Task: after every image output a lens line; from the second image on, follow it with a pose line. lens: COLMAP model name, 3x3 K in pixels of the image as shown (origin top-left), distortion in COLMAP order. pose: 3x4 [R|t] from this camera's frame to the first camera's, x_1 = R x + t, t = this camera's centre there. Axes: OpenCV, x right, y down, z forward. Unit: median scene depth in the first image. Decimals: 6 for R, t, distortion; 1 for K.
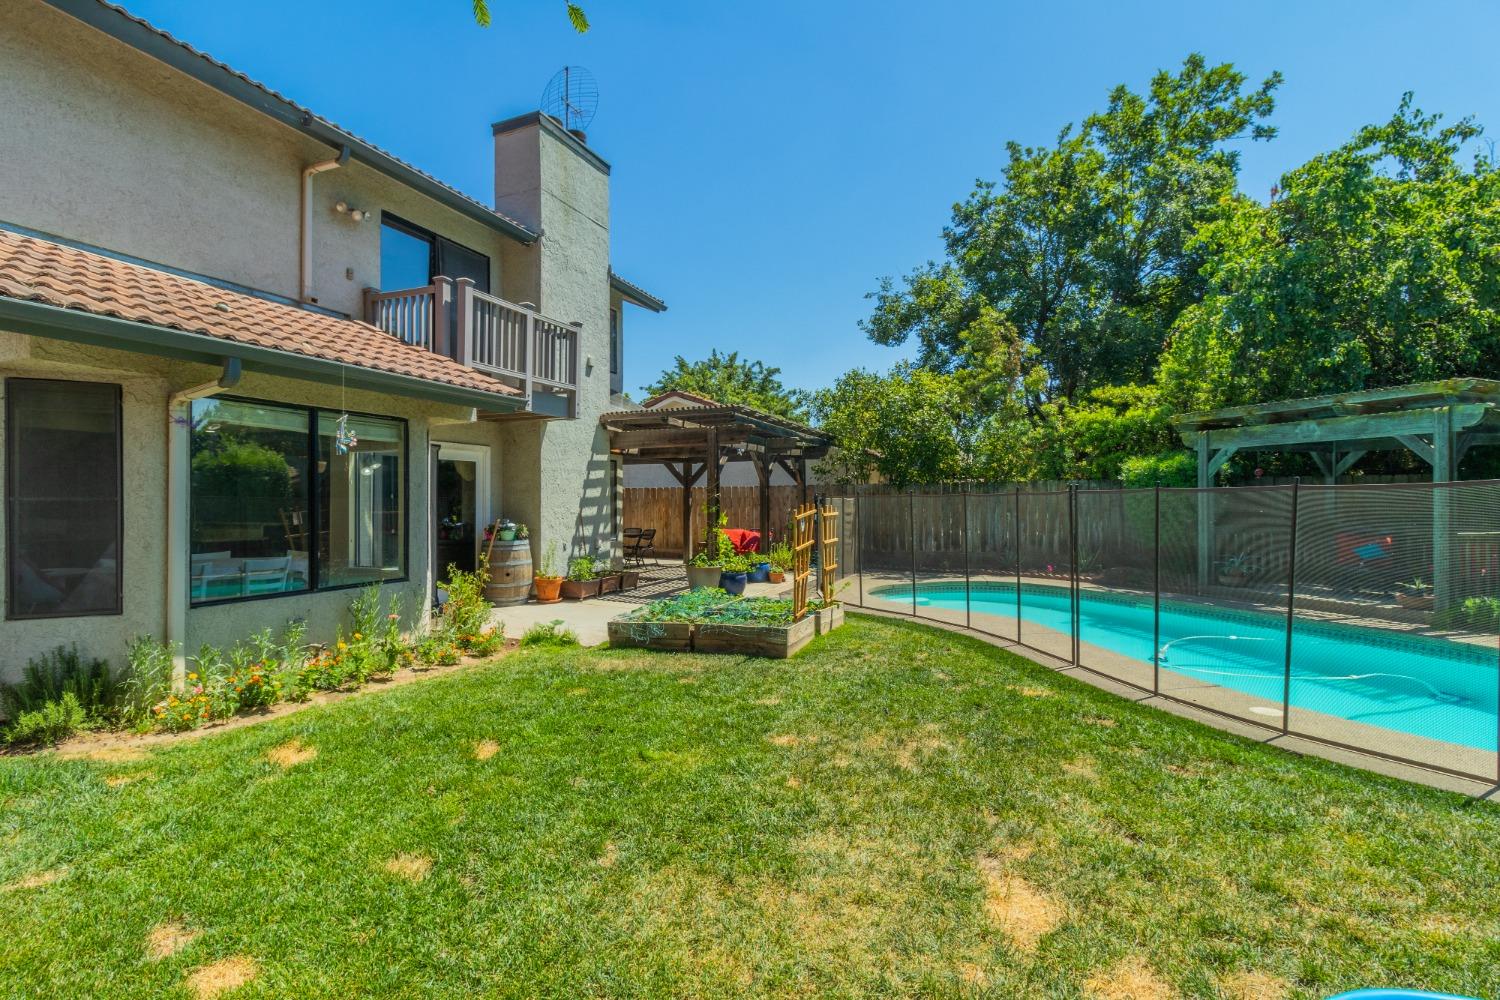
lens RADIAL K [[692.8, 0, 747.3], [0, 692.8, 498.5], [0, 0, 1]] dist [0.000669, 0.000037]
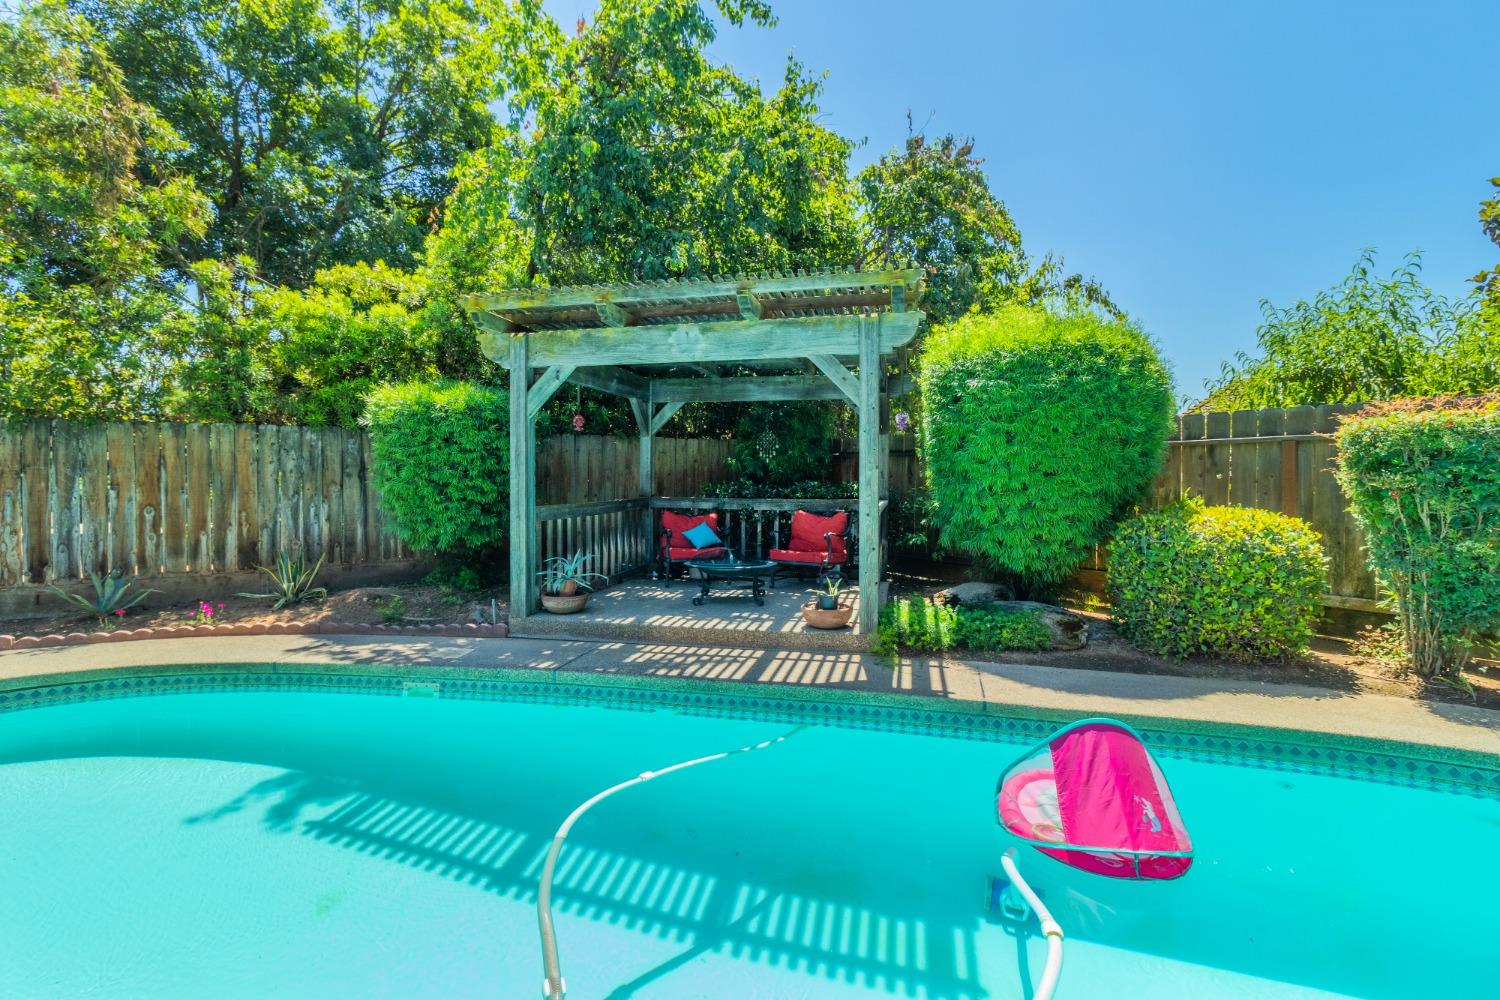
lens RADIAL K [[692.8, 0, 746.4], [0, 692.8, 488.2], [0, 0, 1]] dist [0.000669, 0.000037]
pose [[0.531906, -0.007673, 0.846768, 0.244893], [-0.003553, 0.999930, 0.011293, 0.014692], [-0.846796, -0.009015, 0.531842, 0.467735]]
